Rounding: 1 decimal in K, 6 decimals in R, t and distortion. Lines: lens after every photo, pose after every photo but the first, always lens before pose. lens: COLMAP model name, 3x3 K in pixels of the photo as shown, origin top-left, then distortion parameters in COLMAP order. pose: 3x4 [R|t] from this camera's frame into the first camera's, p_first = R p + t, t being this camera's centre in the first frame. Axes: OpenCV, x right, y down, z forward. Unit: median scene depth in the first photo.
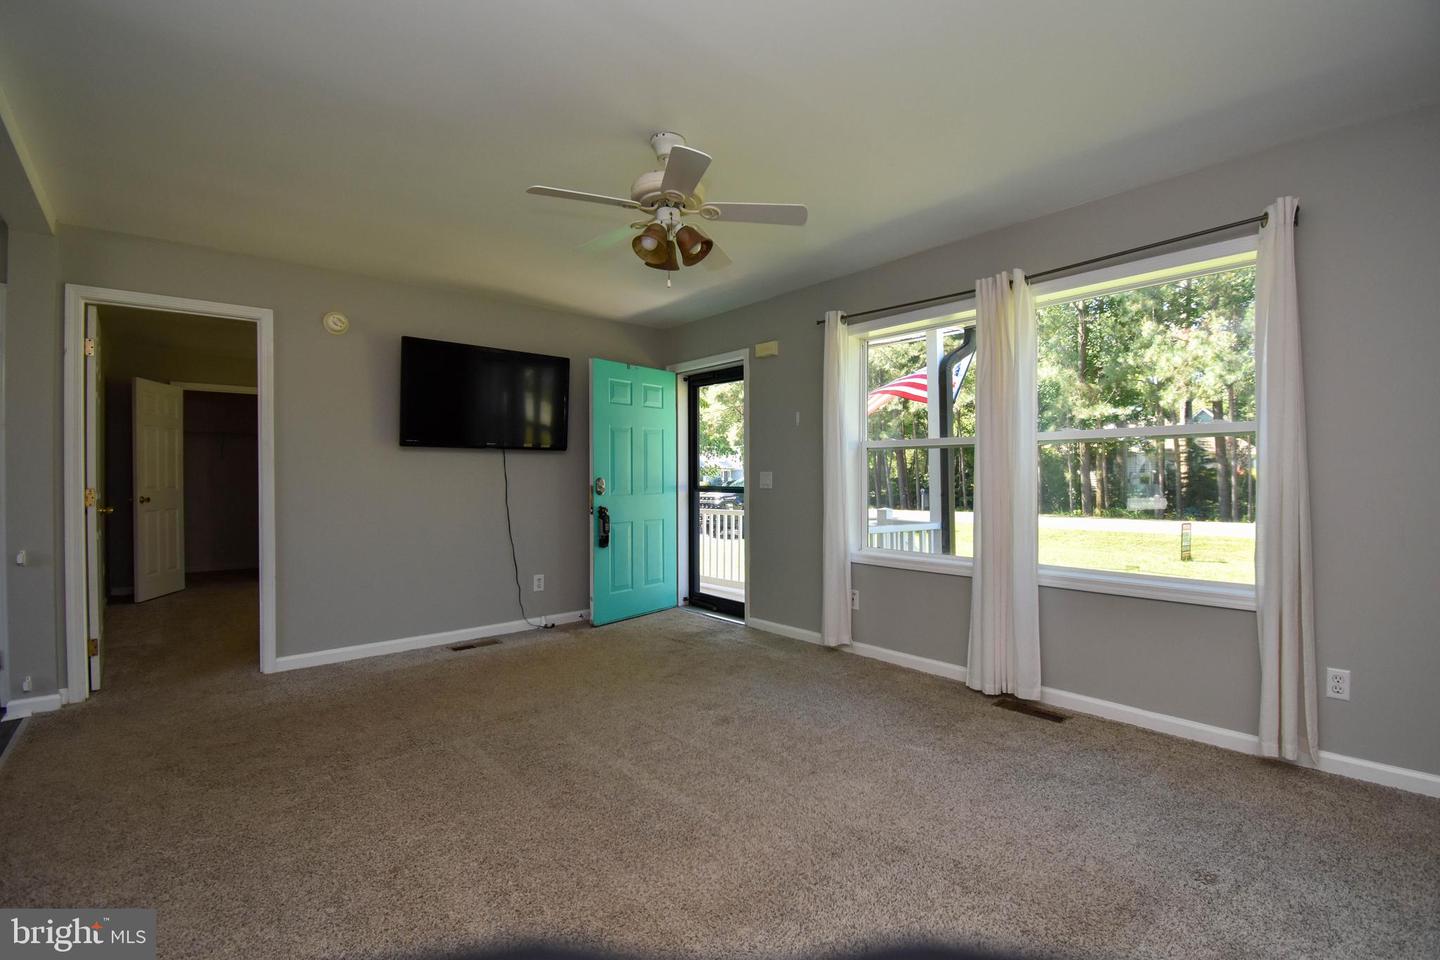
lens RADIAL K [[634.9, 0, 724.3], [0, 634.9, 477.6], [0, 0, 1]] dist [0.015369, -0.024660]
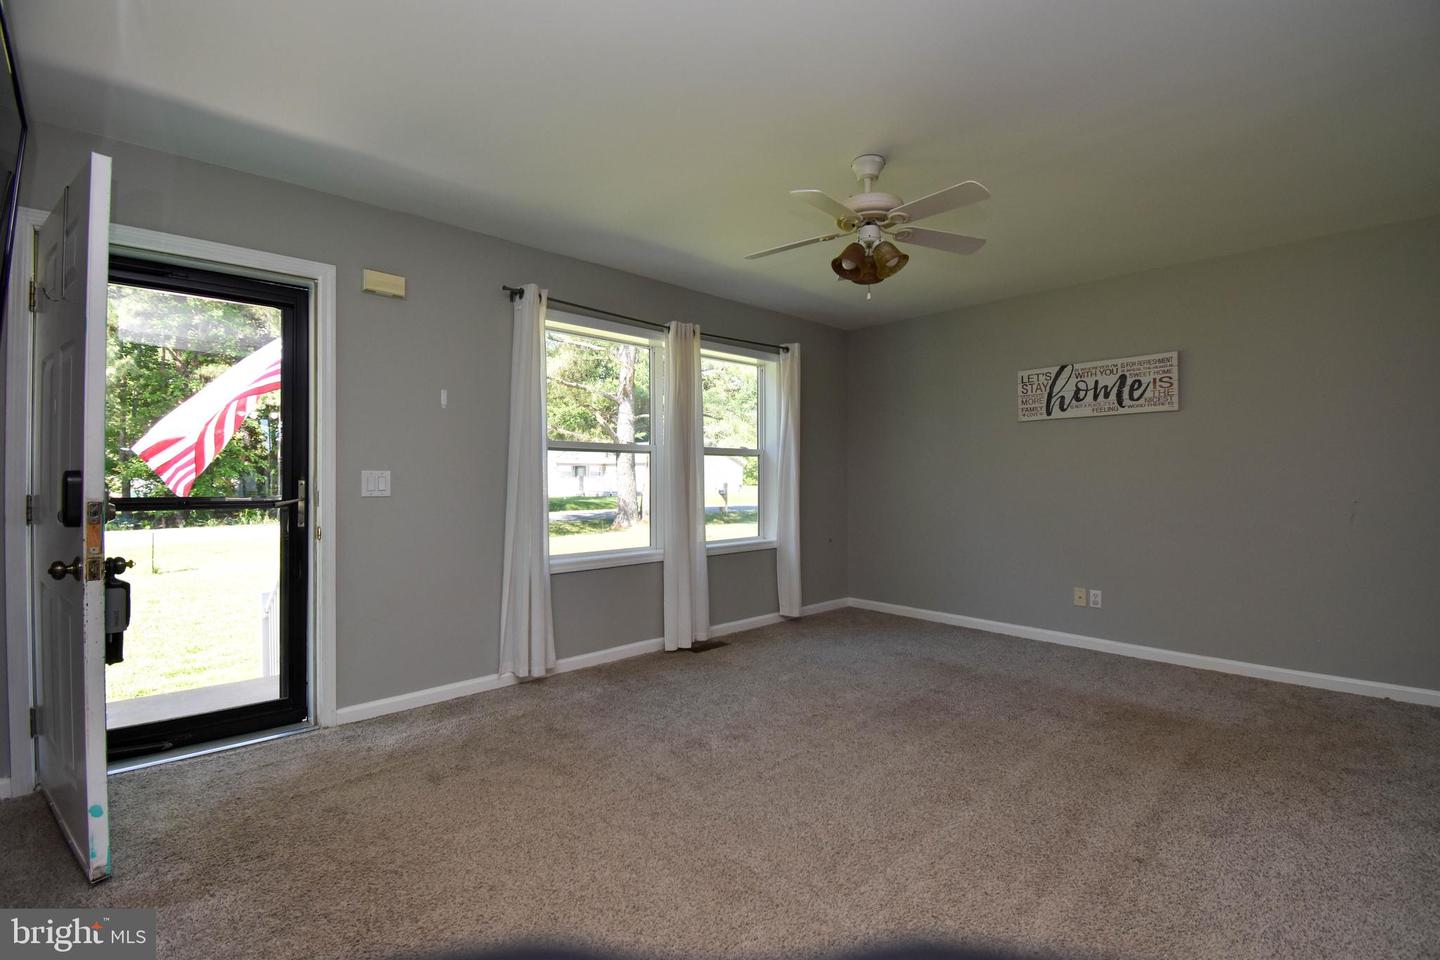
lens RADIAL K [[634.9, 0, 724.3], [0, 634.9, 477.6], [0, 0, 1]] dist [0.015369, -0.024660]
pose [[-0.036893, 0.001600, 0.999318, -0.753017], [0.000147, 0.999999, -0.001596, -0.001313], [-0.999319, 0.000088, -0.036893, 0.843182]]
